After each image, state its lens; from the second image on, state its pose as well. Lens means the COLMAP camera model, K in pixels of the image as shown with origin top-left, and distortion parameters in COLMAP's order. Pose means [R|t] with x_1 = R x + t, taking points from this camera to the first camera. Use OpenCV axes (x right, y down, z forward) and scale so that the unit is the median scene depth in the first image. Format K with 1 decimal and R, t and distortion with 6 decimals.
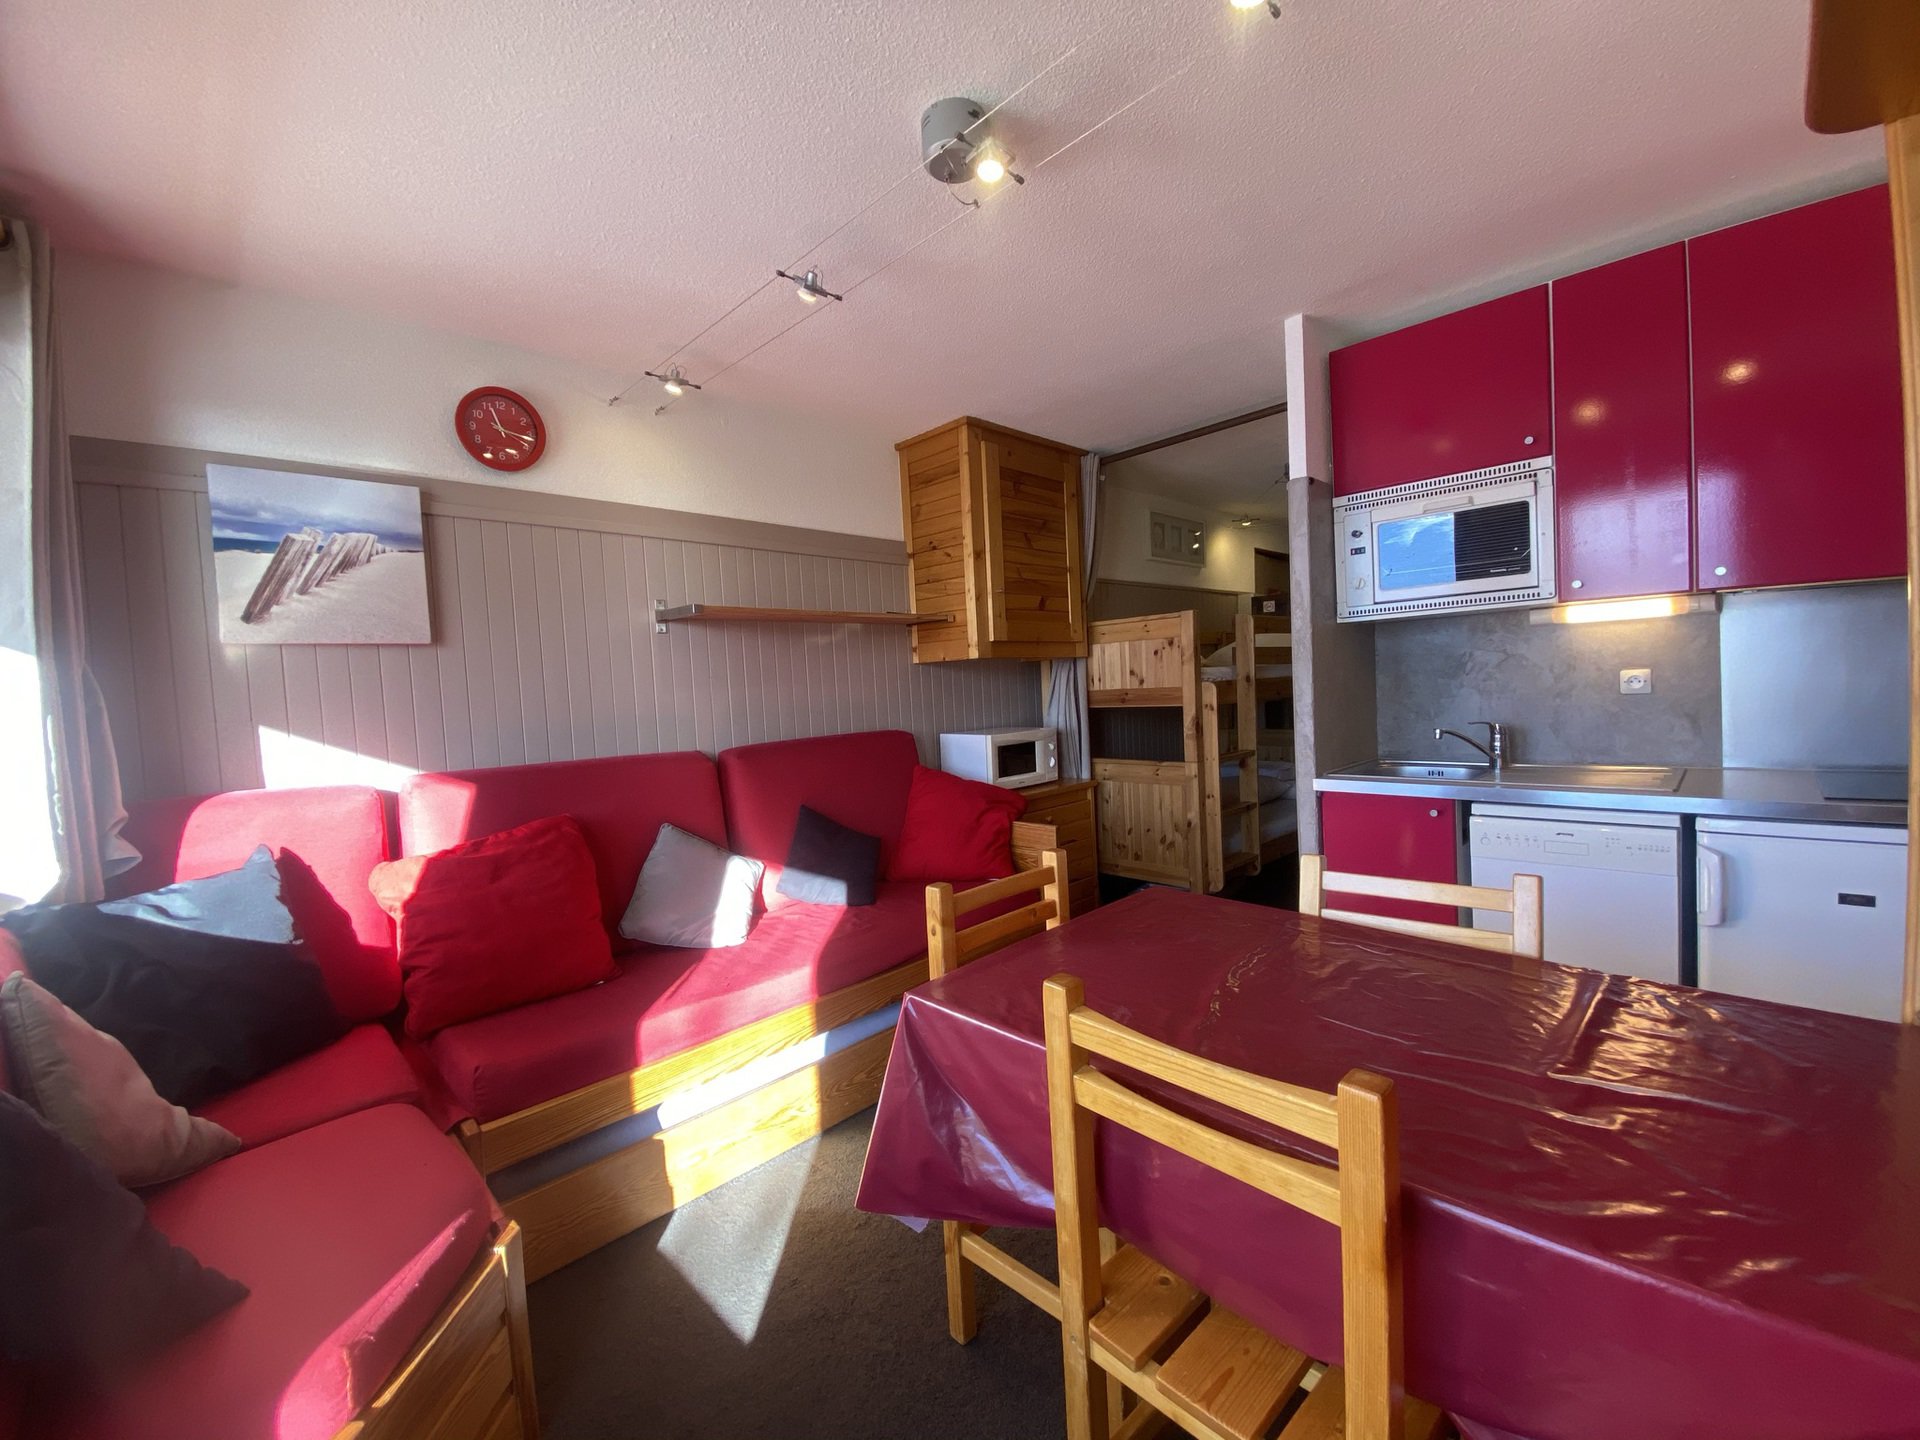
lens RADIAL K [[781.2, 0, 958.3], [0, 781.2, 712.1], [0, 0, 1]] dist [-0.004248, -0.000507]
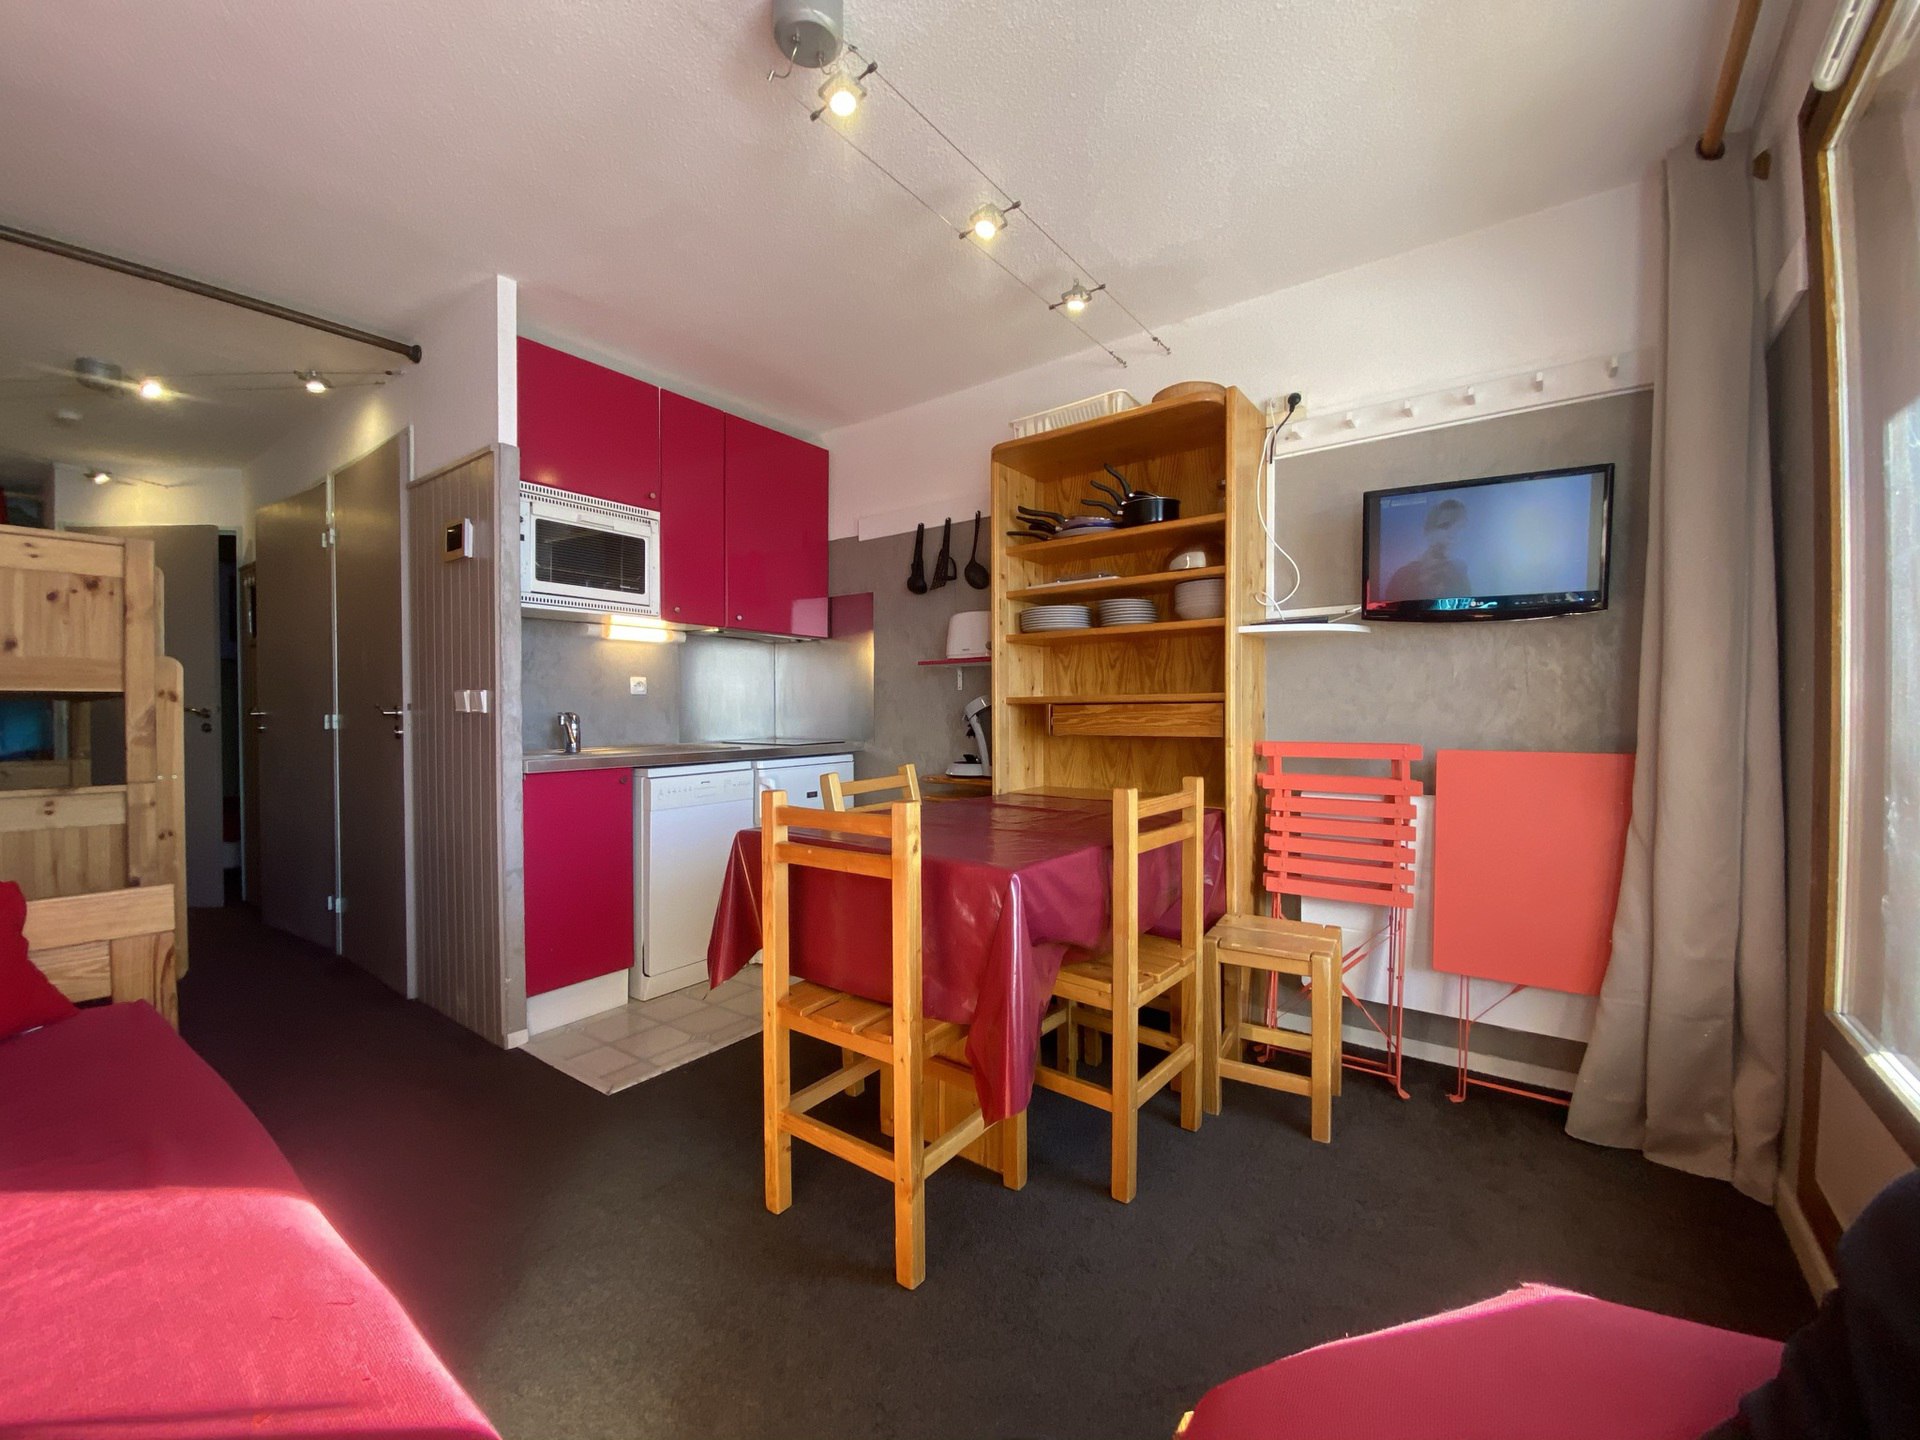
lens RADIAL K [[781.2, 0, 959.9], [0, 781.2, 727.5], [0, 0, 1]] dist [-0.004248, -0.000507]
pose [[-0.141348, 0.028678, 0.989544, -0.570362], [0.045391, 0.998717, -0.022461, 0.088959], [-0.988919, 0.041741, -0.142469, 0.601285]]
